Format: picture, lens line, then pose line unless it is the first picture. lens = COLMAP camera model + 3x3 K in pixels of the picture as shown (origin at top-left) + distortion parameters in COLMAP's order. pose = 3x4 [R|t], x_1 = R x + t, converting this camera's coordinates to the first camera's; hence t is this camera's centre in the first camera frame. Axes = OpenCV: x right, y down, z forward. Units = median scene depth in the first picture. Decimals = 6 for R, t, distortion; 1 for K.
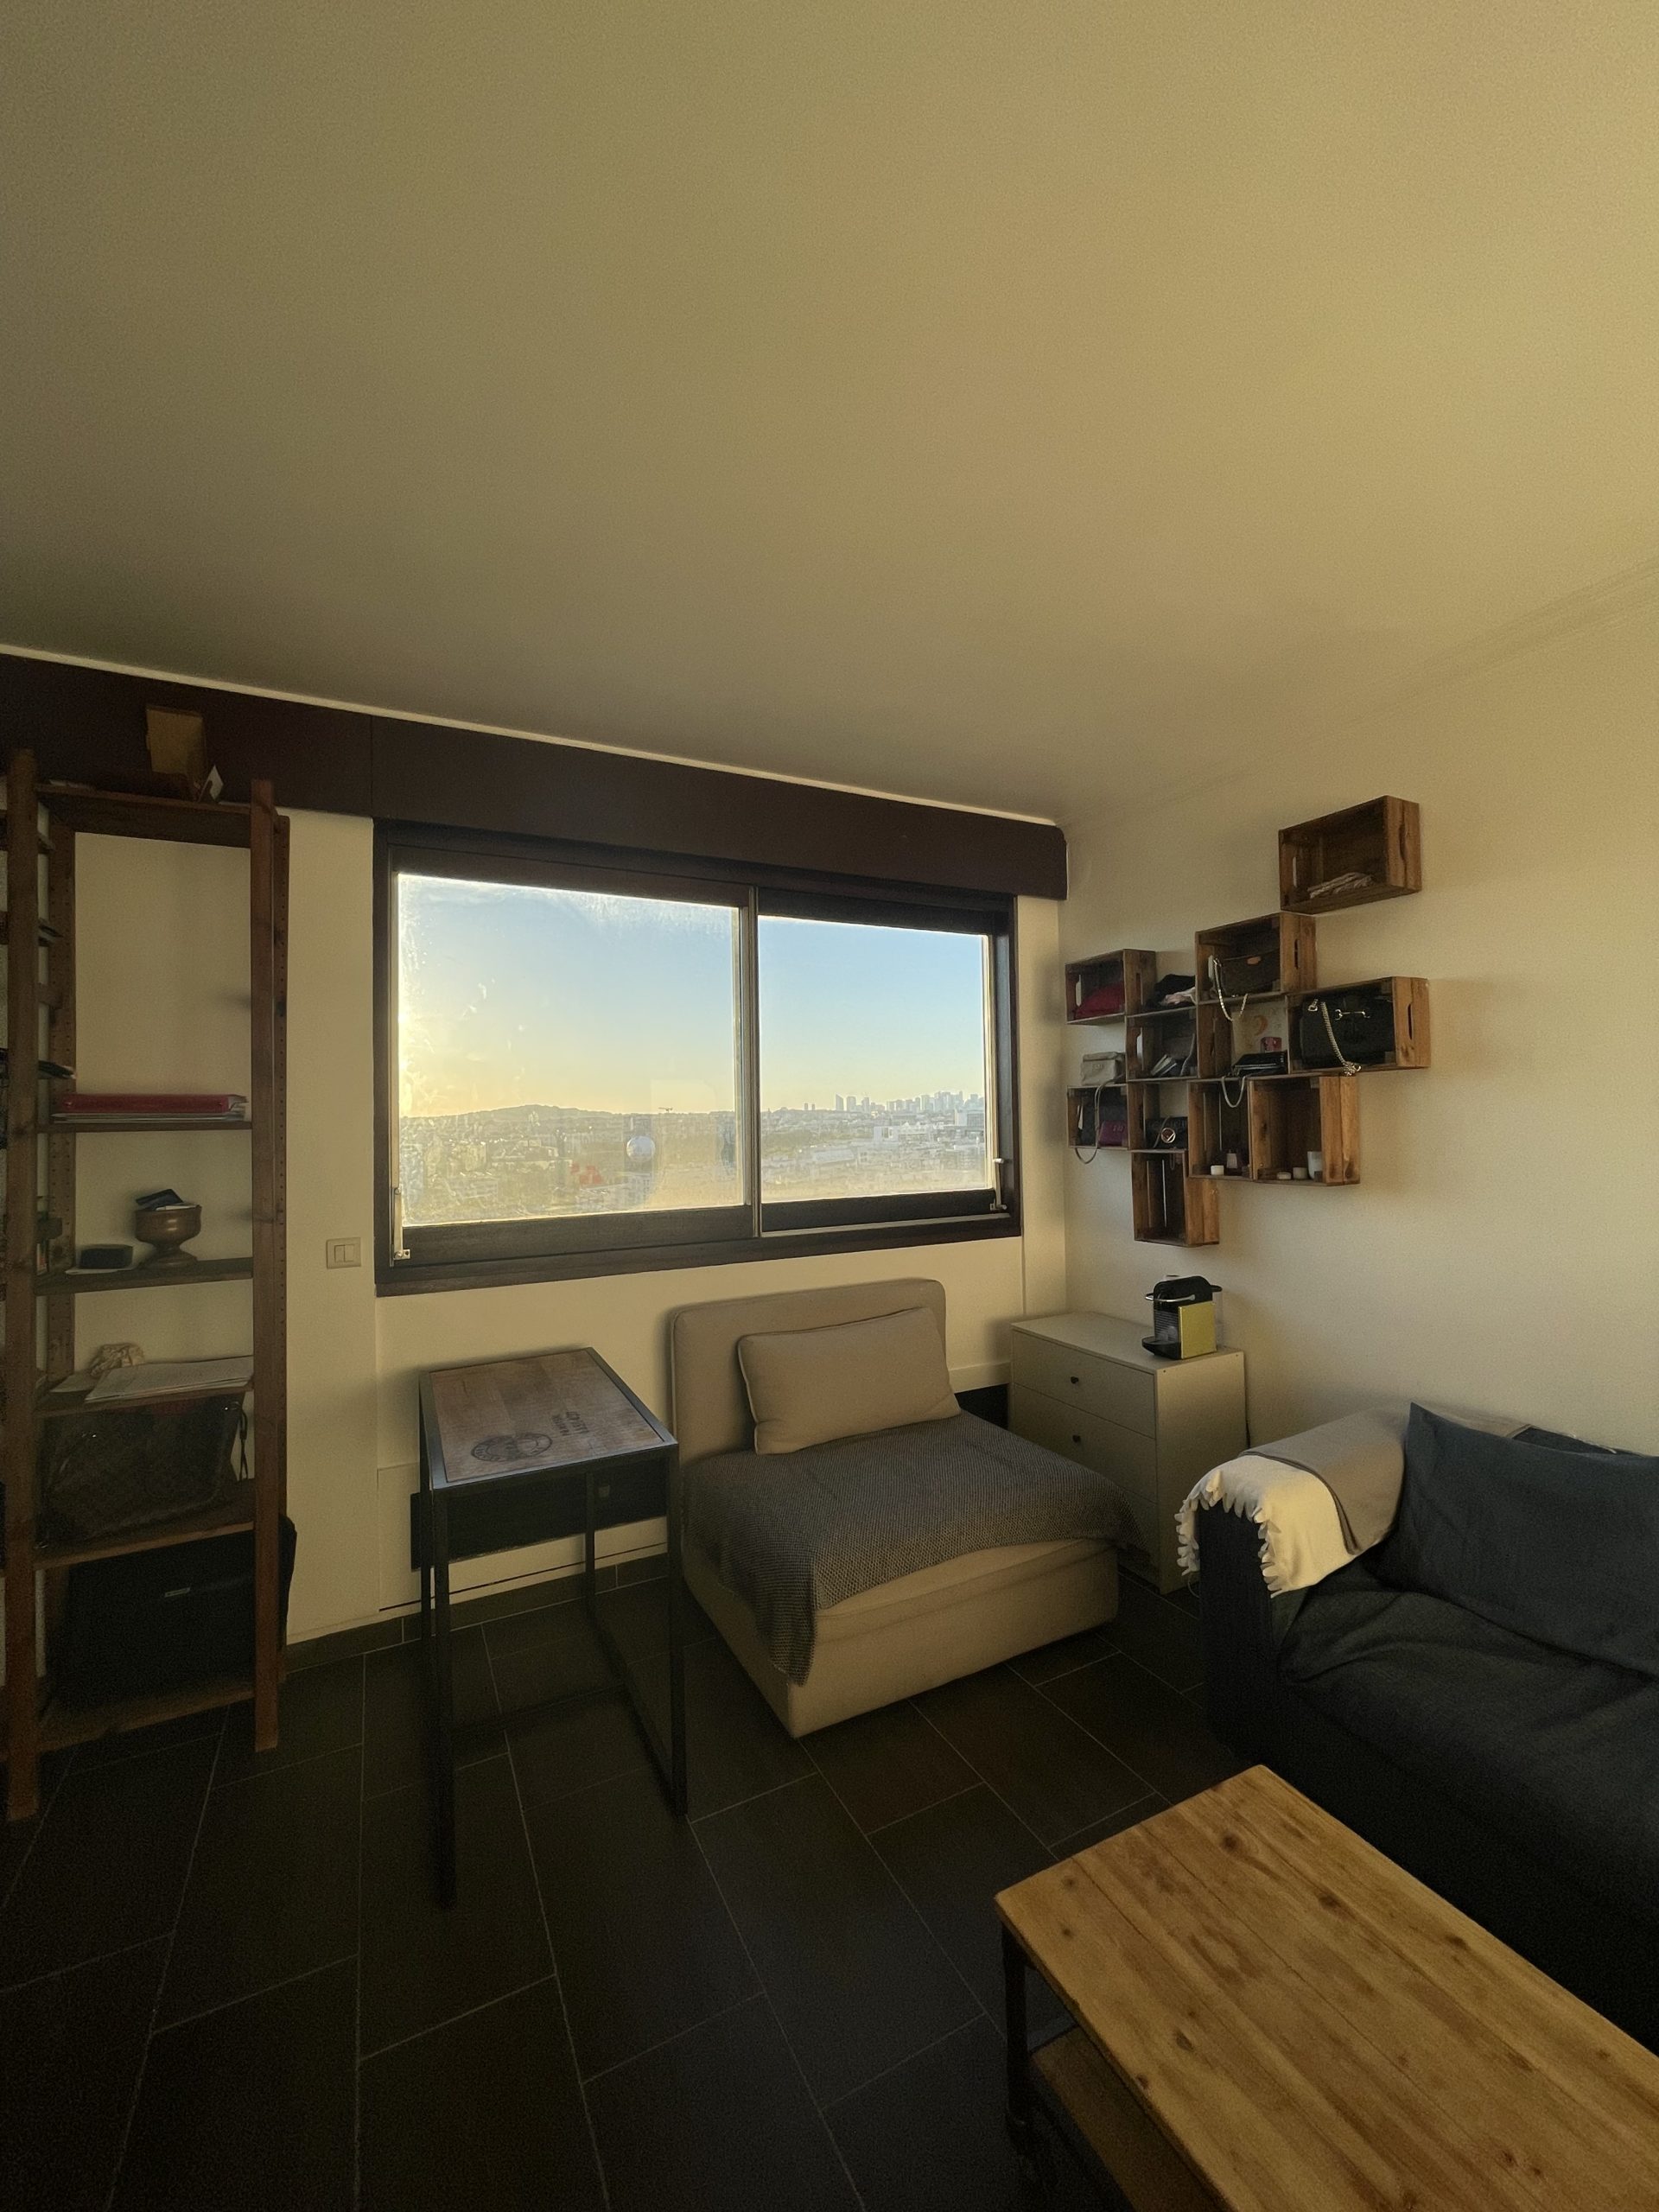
lens RADIAL K [[882.3, 0, 833.4], [0, 882.3, 1109.2], [0, 0, 1]] dist [-0.000137, -0.000064]
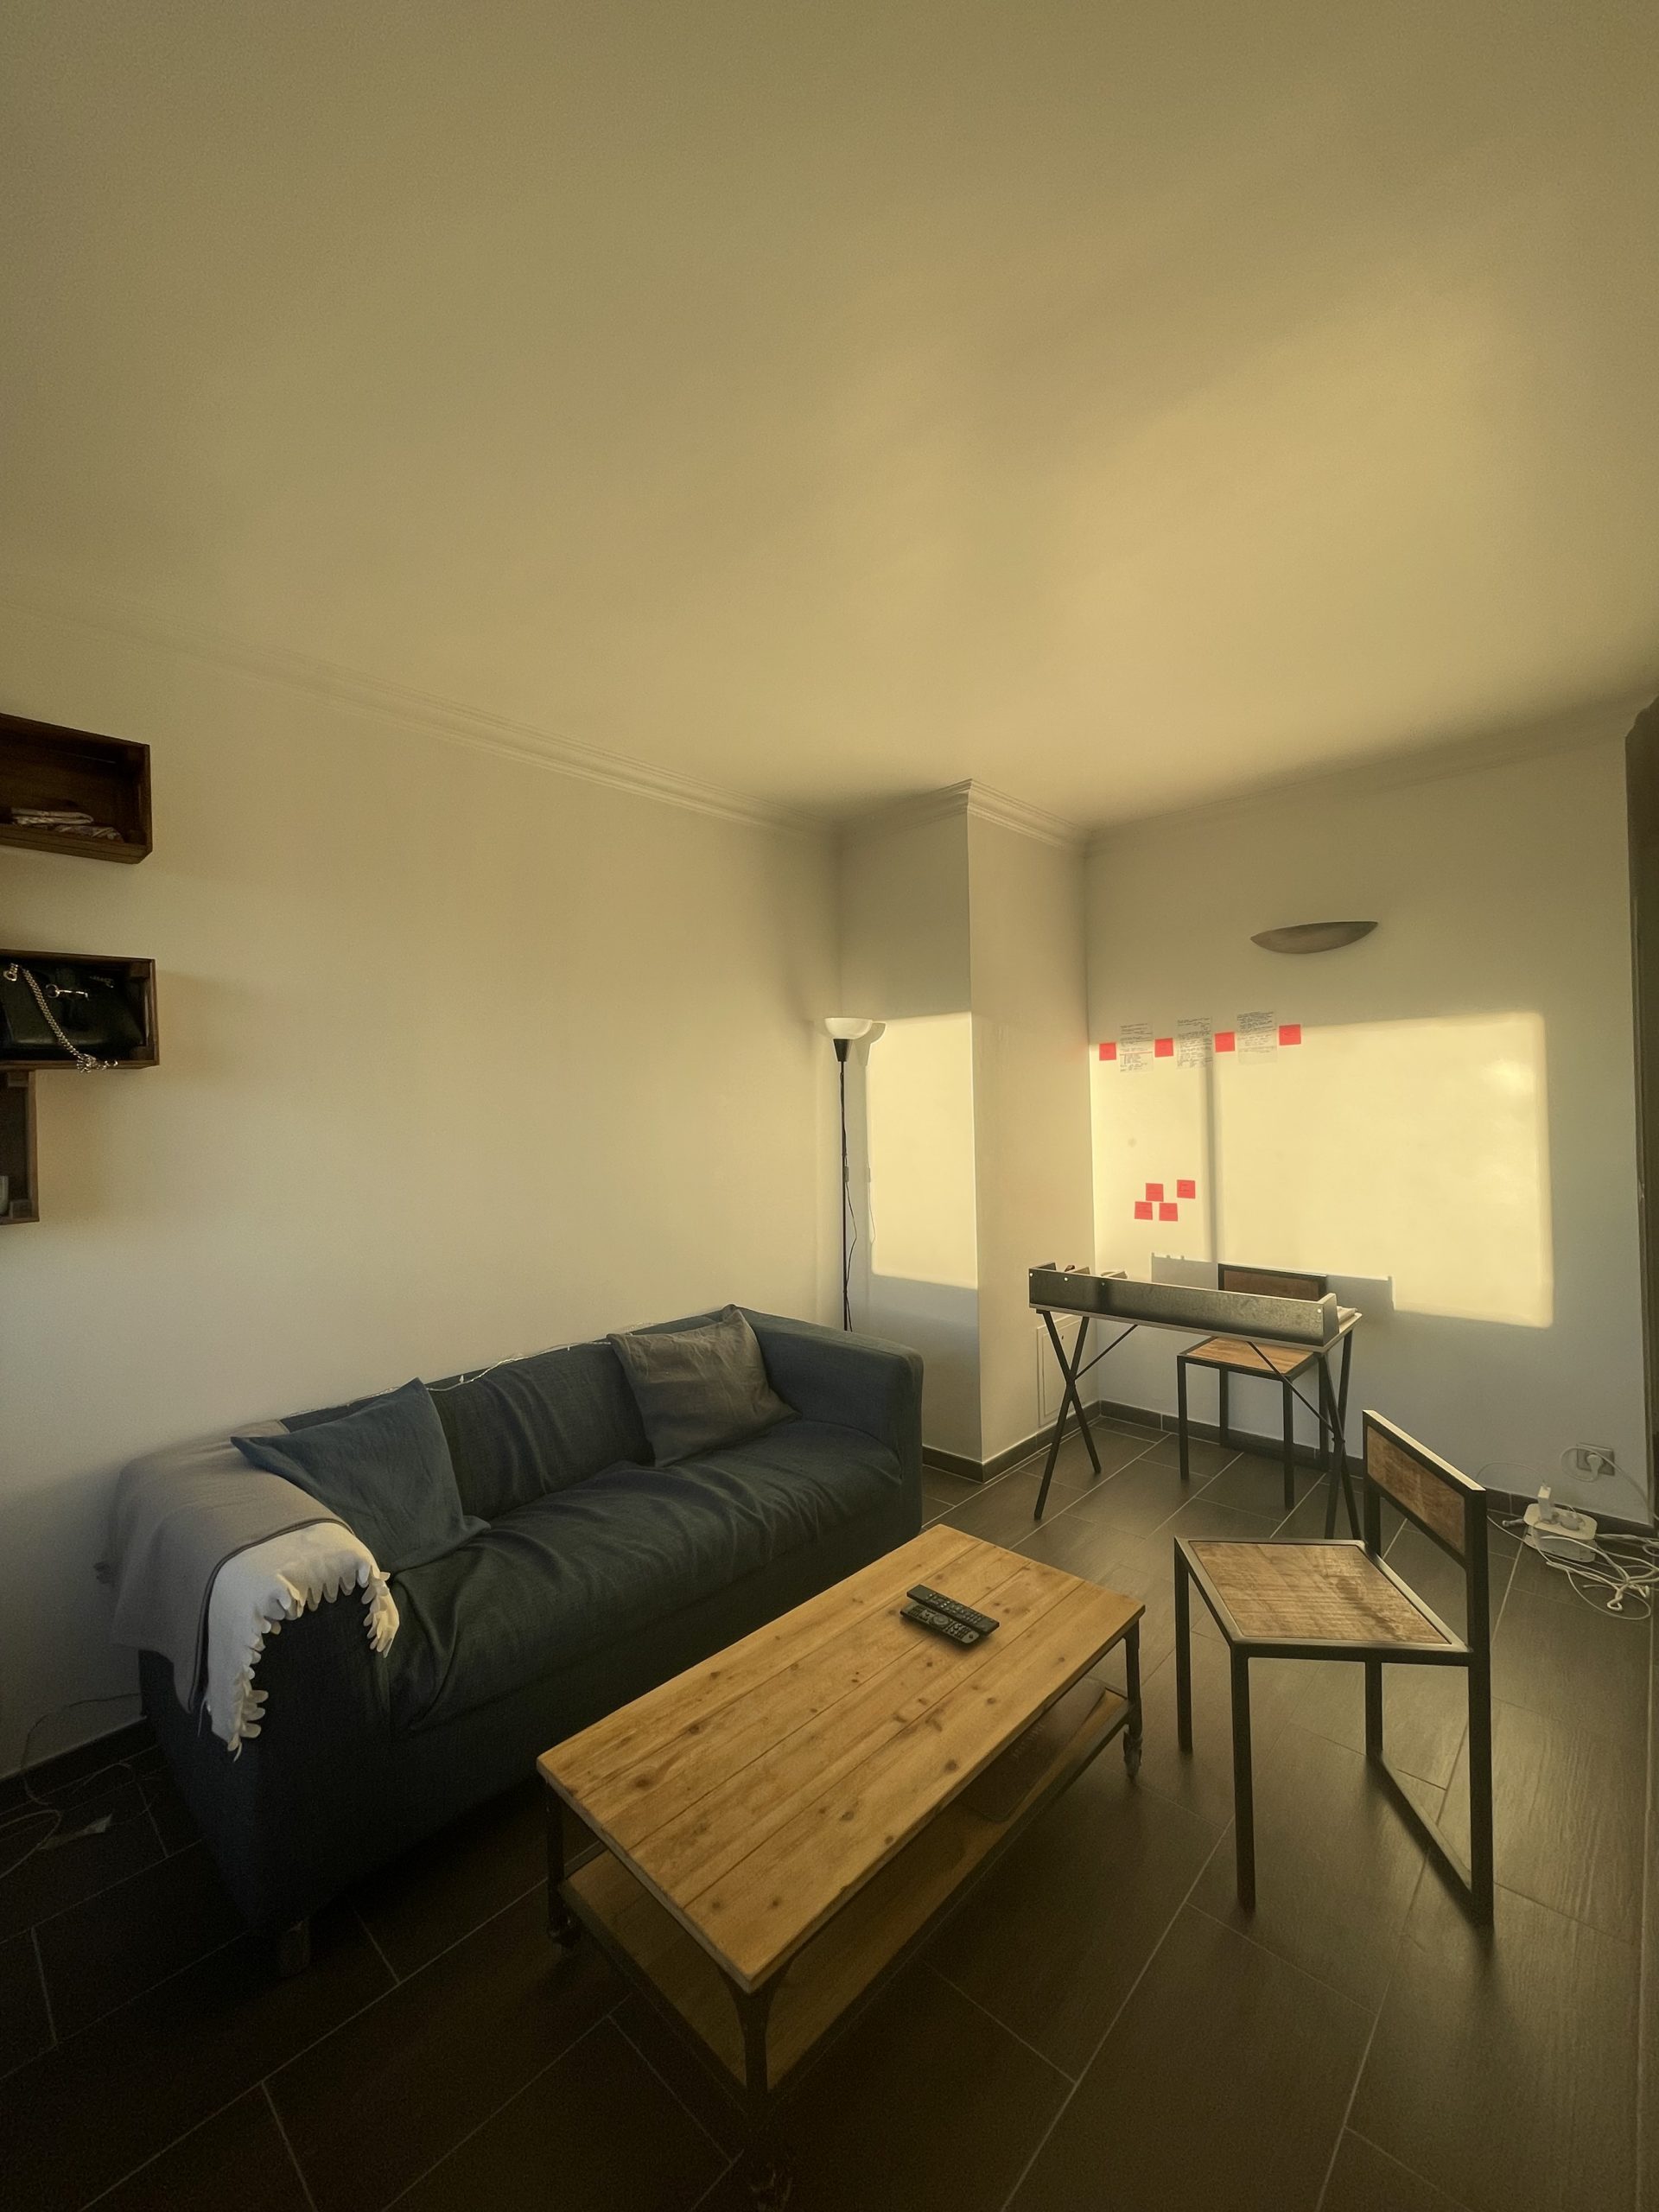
lens RADIAL K [[882.3, 0, 833.4], [0, 882.3, 1109.2], [0, 0, 1]] dist [-0.000137, -0.000064]
pose [[-0.337440, 0.020032, 0.941134, -0.337397], [0.021968, 0.999669, -0.013402, 0.017250], [-0.941091, 0.016152, -0.337768, 0.585297]]
